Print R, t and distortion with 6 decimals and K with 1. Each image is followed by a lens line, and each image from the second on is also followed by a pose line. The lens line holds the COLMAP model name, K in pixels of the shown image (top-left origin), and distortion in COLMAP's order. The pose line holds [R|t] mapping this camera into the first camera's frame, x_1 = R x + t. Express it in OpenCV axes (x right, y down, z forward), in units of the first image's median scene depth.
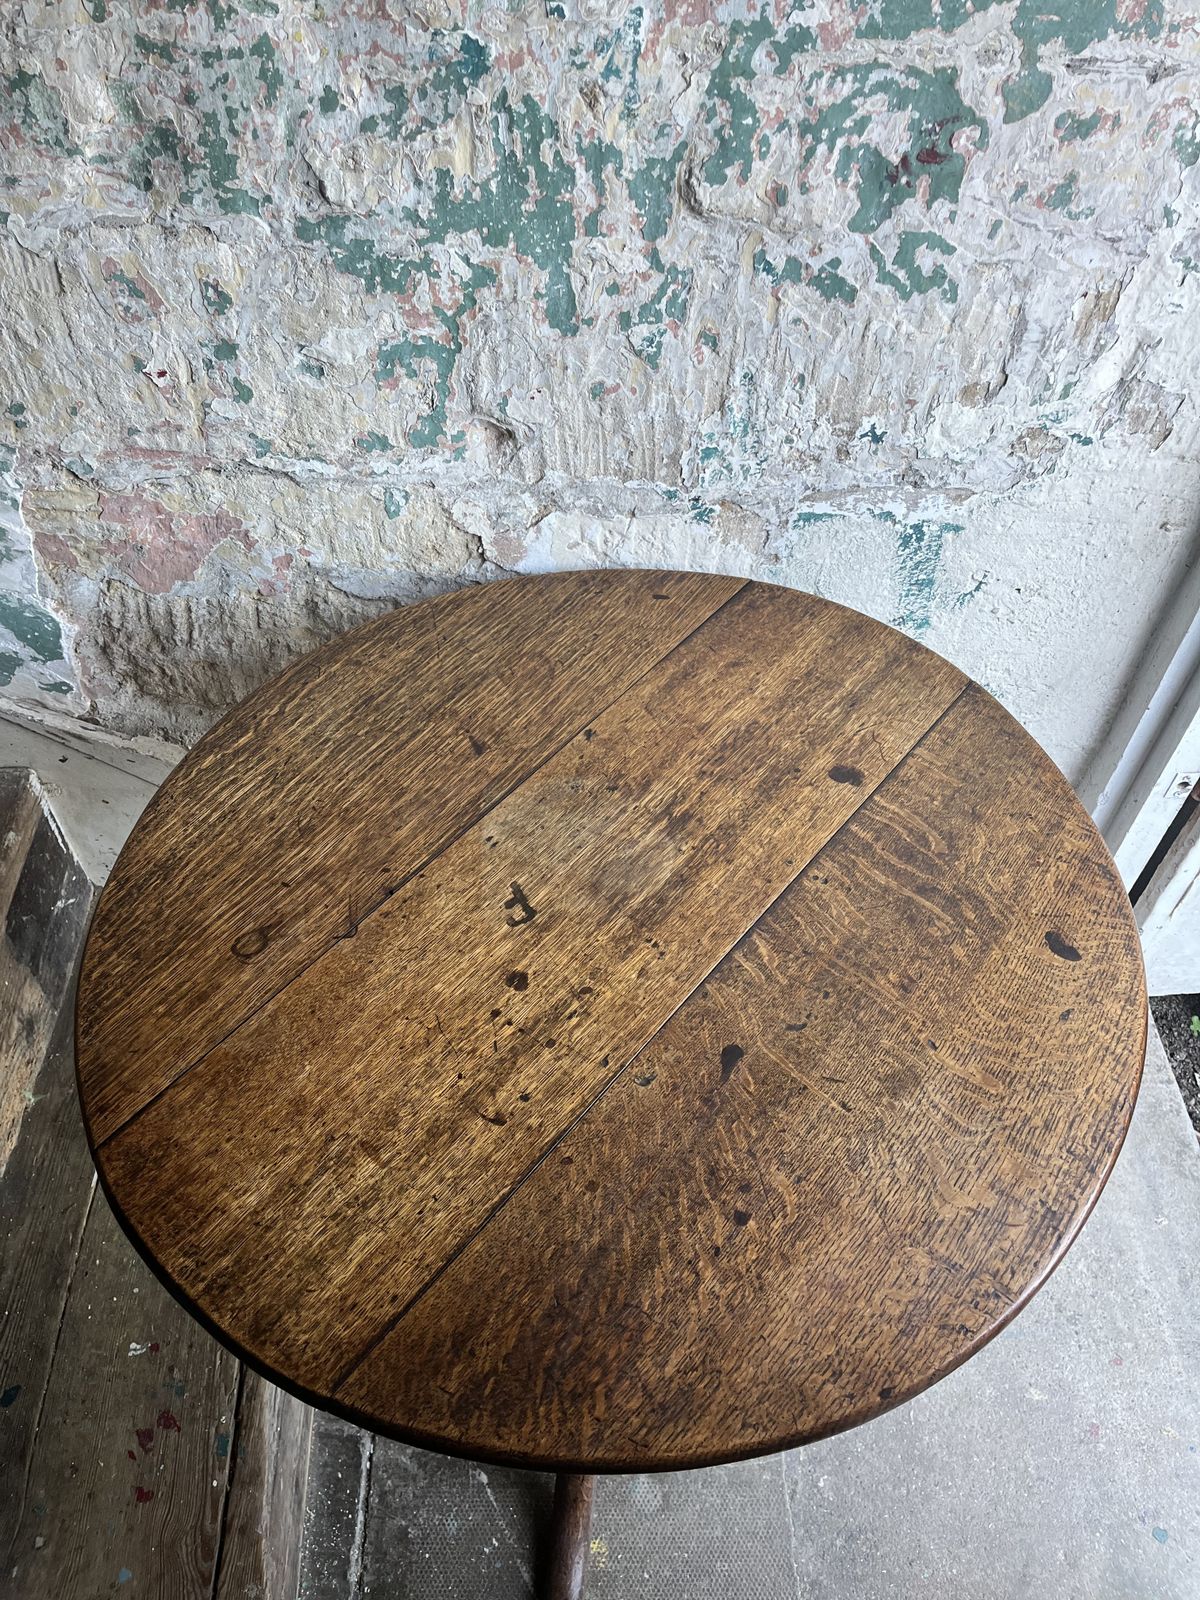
lens RADIAL K [[1233.0, 0, 619.1], [0, 1233.0, 795.1], [0, 0, 1]] dist [0.069618, -0.117290]
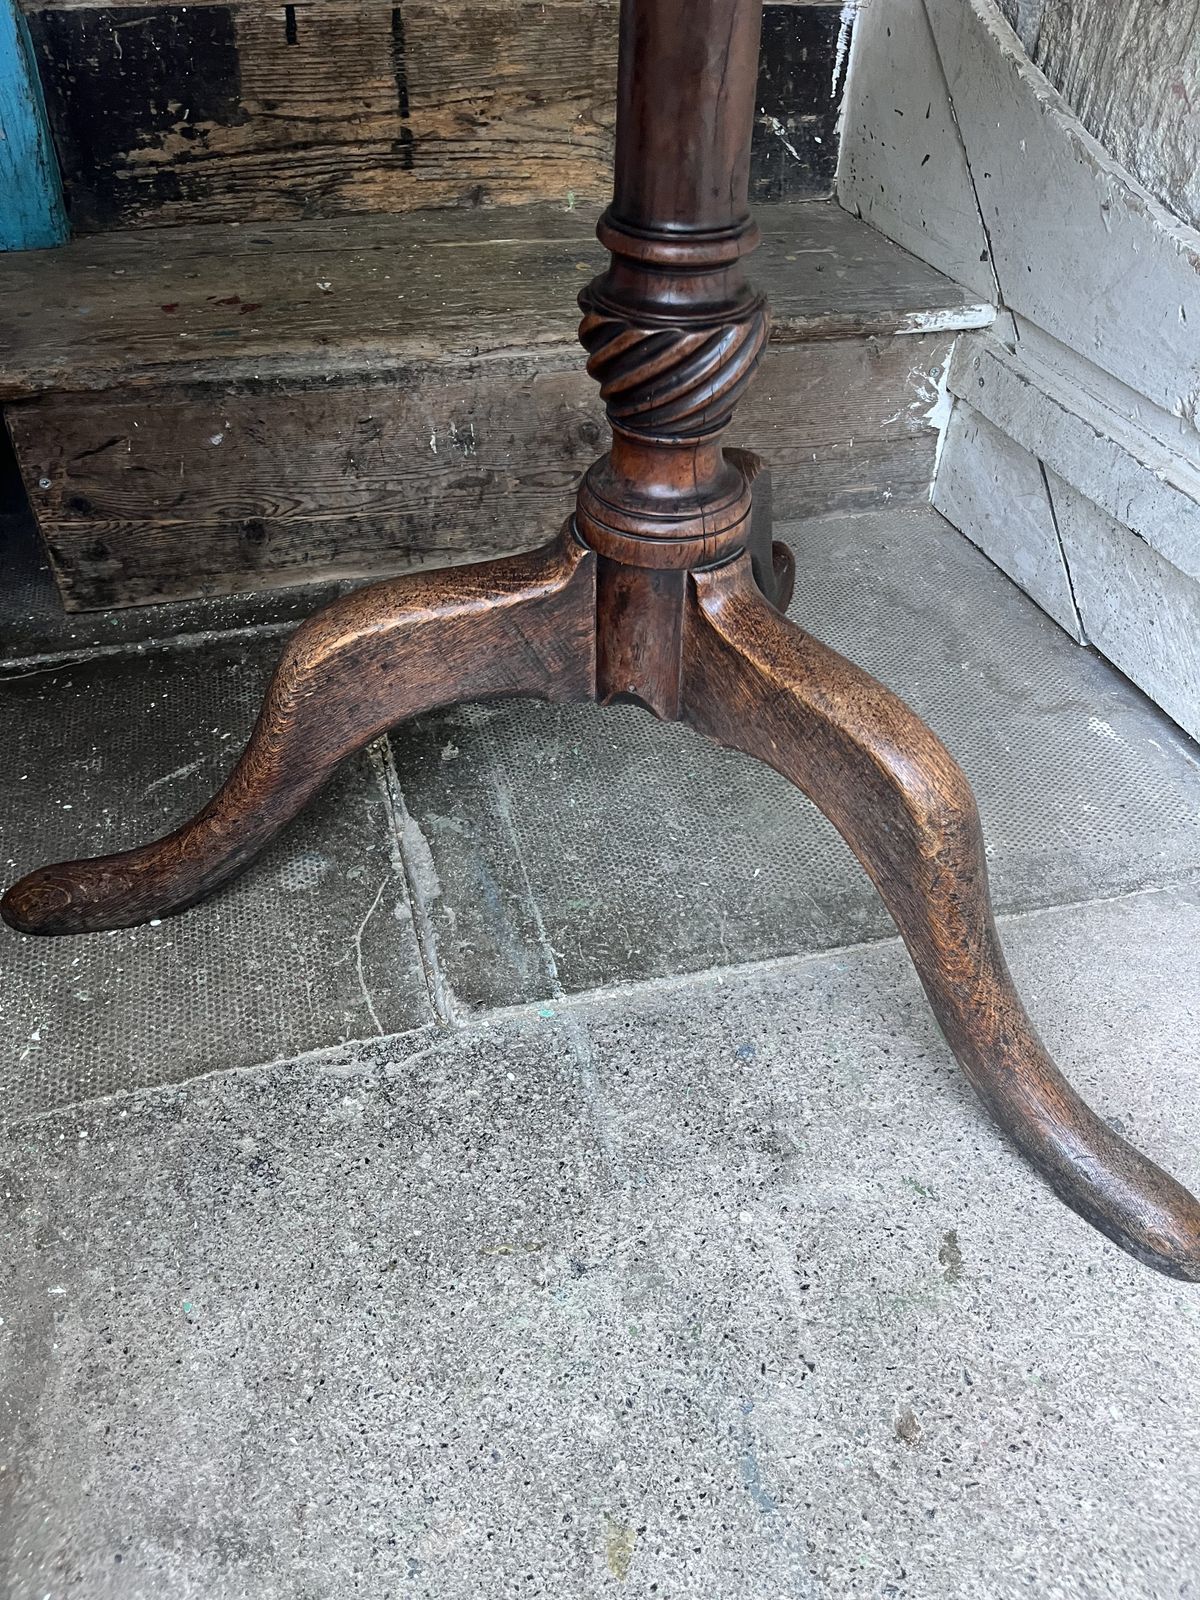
lens RADIAL K [[1233.0, 0, 609.7], [0, 1233.0, 810.4], [0, 0, 1]] dist [0.069618, -0.117290]
pose [[0.248033, 0.619394, -0.744869, 0.631917], [-0.751476, 0.608254, 0.255559, 0.332118], [0.611362, 0.496364, 0.616327, 0.865320]]
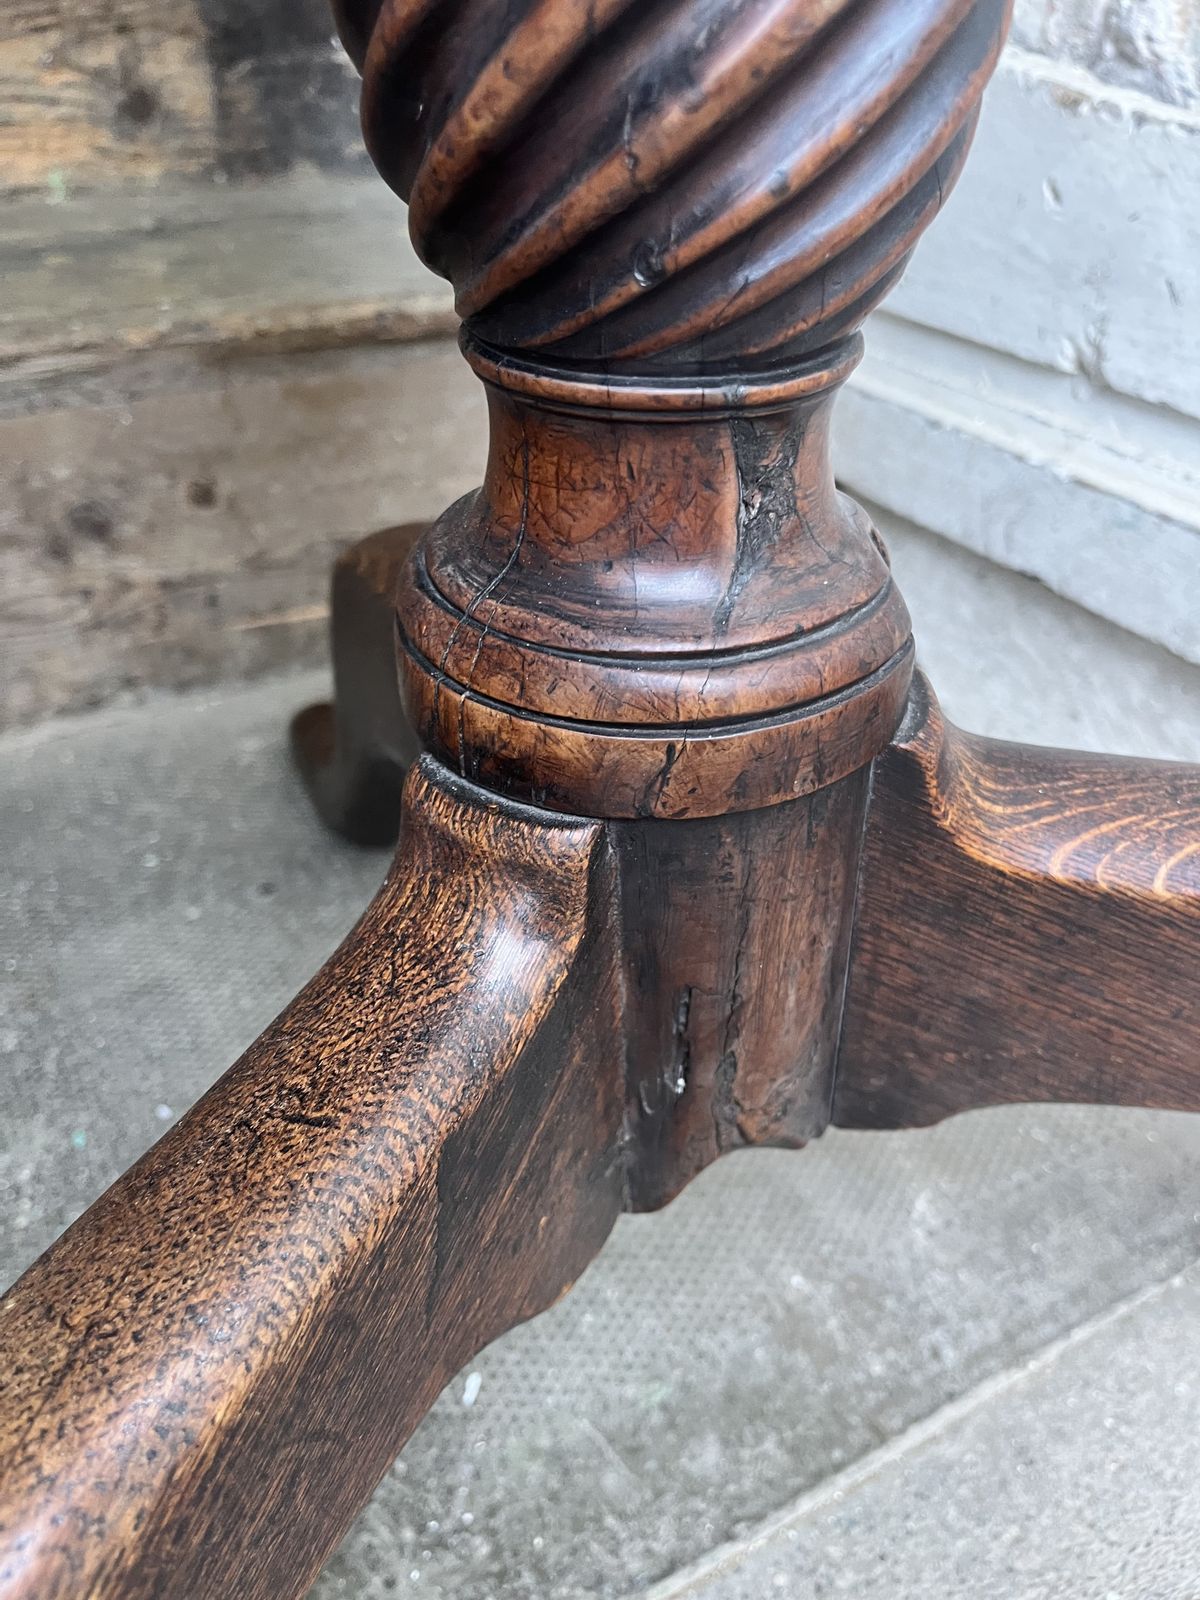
lens RADIAL K [[1238.8, 0, 610.6], [0, 1238.8, 811.5], [0, 0, 1]] dist [0.053519, -0.095865]
pose [[0.472585, 0.498790, -0.726548, 0.292213], [-0.670458, 0.738550, 0.070928, 0.311089], [0.571970, 0.453600, 0.683445, 1.127455]]
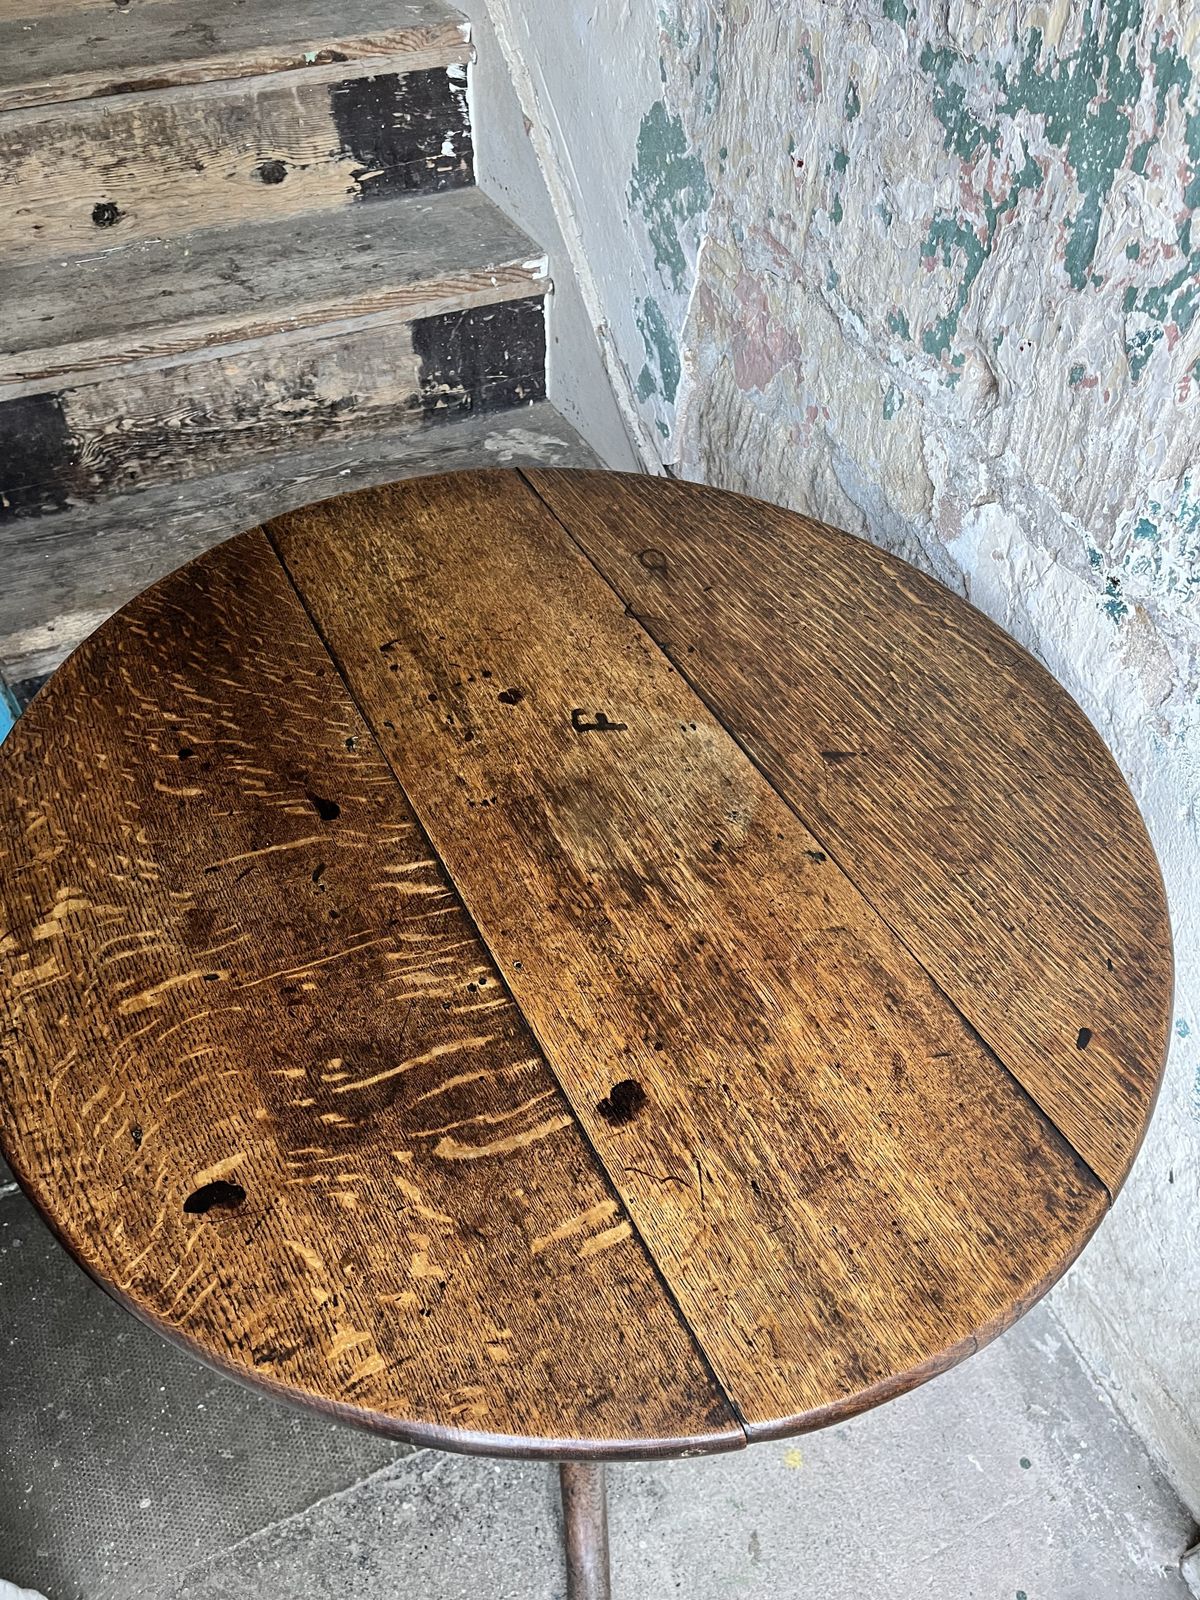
lens RADIAL K [[1233.0, 0, 598.3], [0, 1233.0, 806.4], [0, 0, 1]] dist [0.069618, -0.117290]
pose [[0.401576, 0.665959, -0.628677, 0.560262], [-0.697746, 0.667113, 0.260980, -0.138251], [0.593201, 0.333853, 0.732567, 0.330408]]
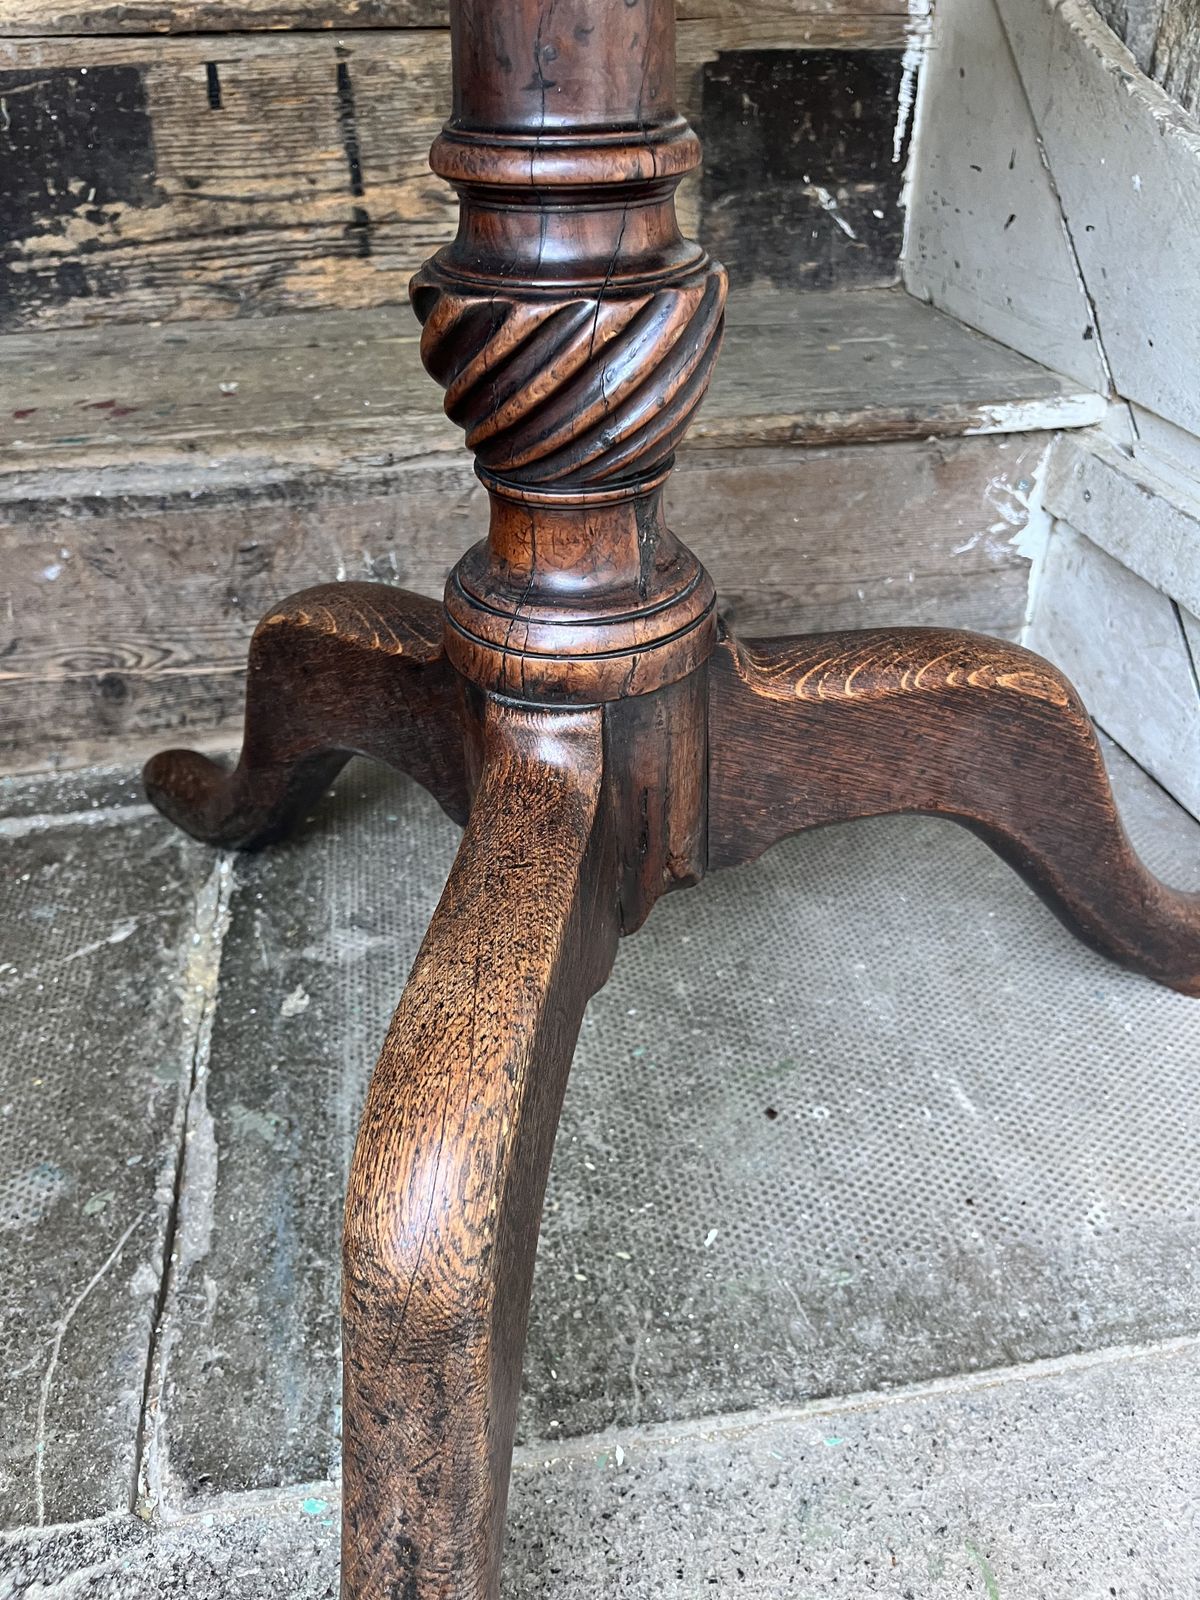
lens RADIAL K [[1233.0, 0, 588.1], [0, 1233.0, 800.6], [0, 0, 1]] dist [0.069618, -0.117290]
pose [[0.140029, 0.533946, -0.833842, 0.407645], [-0.736531, 0.619002, 0.272687, 0.279745], [0.661750, 0.575967, 0.479947, 1.056289]]
